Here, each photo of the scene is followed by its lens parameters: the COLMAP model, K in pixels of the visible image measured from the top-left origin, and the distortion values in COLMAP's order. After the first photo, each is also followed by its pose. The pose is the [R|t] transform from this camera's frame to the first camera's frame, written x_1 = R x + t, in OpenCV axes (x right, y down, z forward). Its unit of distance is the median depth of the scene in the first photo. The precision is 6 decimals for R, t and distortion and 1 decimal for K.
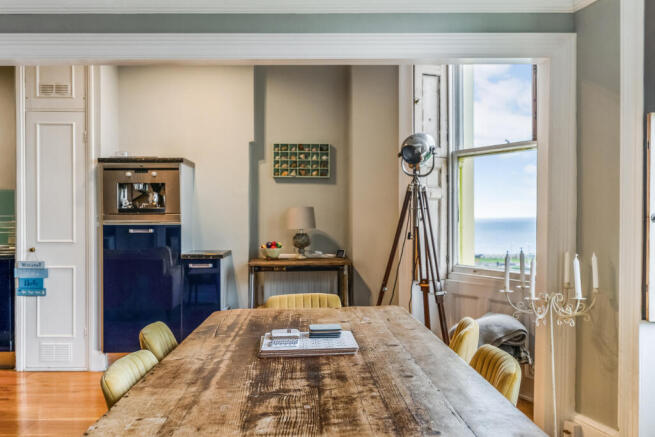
lens RADIAL K [[598.1, 0, 327.5], [0, 598.1, 219.9], [0, 0, 1]] dist [0.015101, 0.000000]
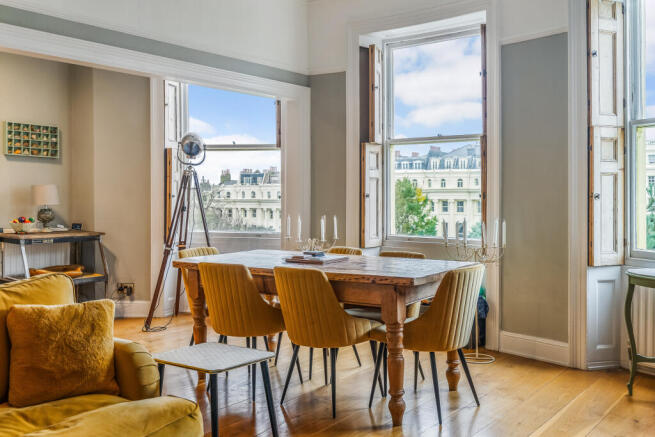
lens RADIAL K [[638.9, 0, 327.4], [0, 638.9, 217.2], [0, 0, 1]] dist [0.000535, 0.000000]
pose [[0.634031, -0.016365, 0.773135, -0.590277], [-0.003092, 0.999714, 0.023697, 0.007951], [-0.773302, -0.017415, 0.633799, -0.120156]]
